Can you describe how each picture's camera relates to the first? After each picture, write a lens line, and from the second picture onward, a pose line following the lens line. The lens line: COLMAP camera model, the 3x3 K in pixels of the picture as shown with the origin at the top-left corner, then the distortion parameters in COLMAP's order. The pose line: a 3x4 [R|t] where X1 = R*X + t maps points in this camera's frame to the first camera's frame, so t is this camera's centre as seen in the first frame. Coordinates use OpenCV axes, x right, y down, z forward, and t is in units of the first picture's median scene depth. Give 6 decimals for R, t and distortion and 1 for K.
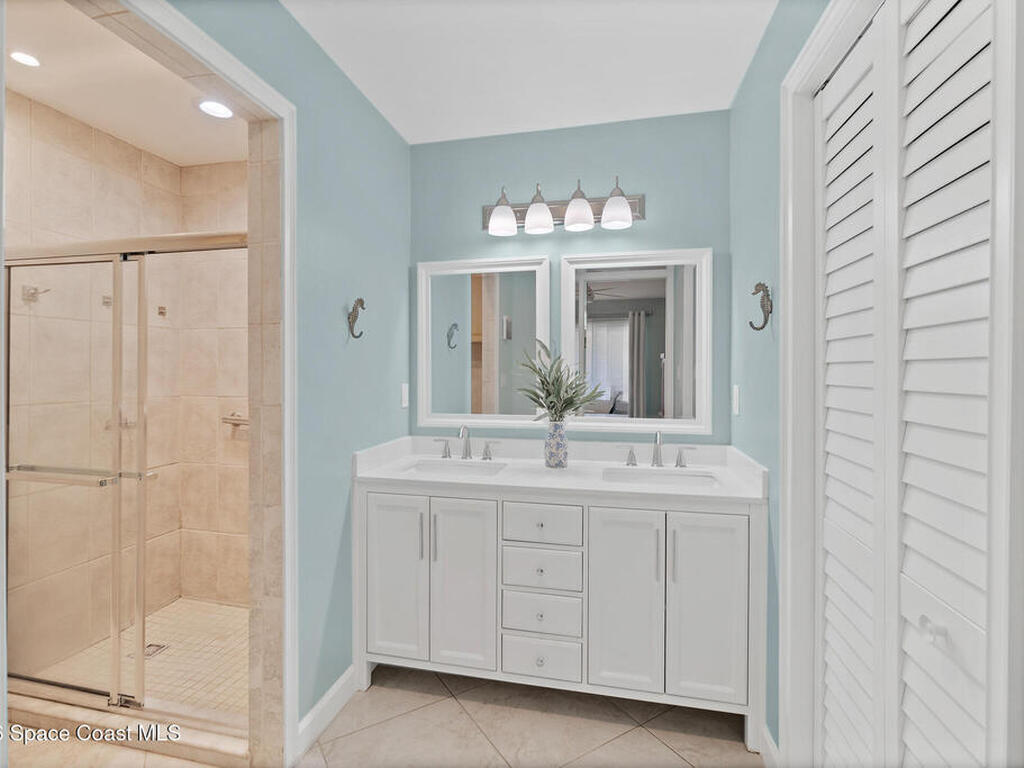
lens RADIAL K [[503.9, 0, 507.7], [0, 503.9, 390.6], [0, 0, 1]] dist [-0.010473, 0.003322]
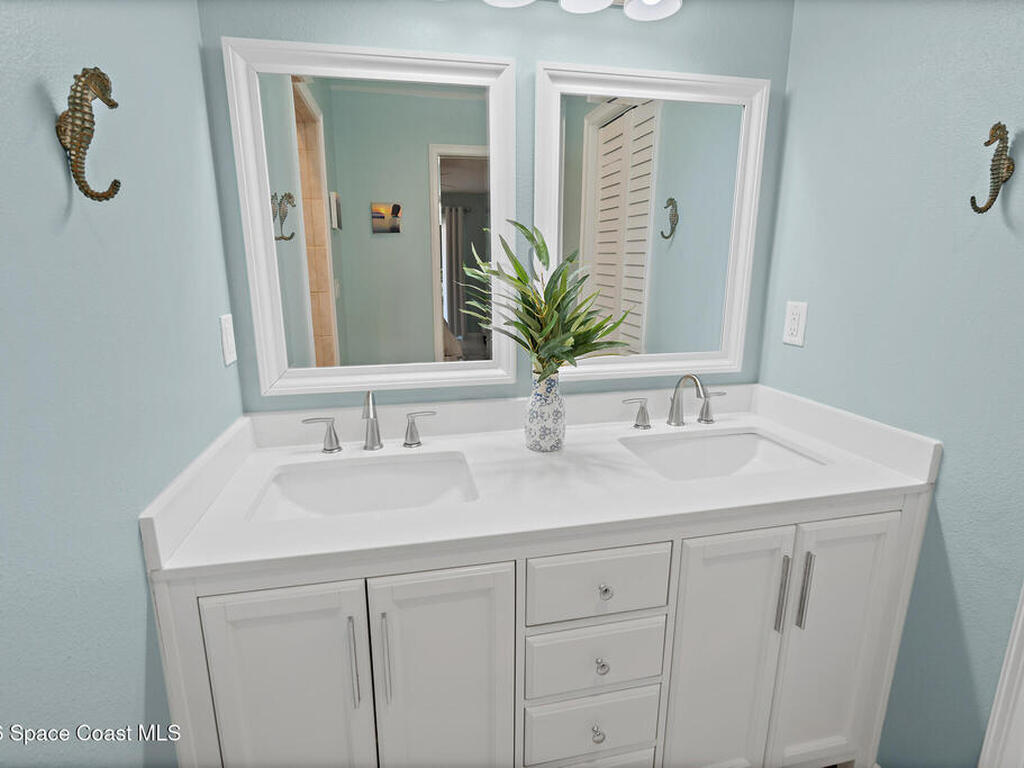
lens RADIAL K [[503.9, 0, 513.7], [0, 503.9, 386.8], [0, 0, 1]] dist [-0.010473, 0.003322]
pose [[0.908614, -0.098674, 0.405812, -0.173634], [0.023889, 0.982377, 0.185379, -0.031763], [-0.416952, -0.158744, 0.894959, 0.498033]]
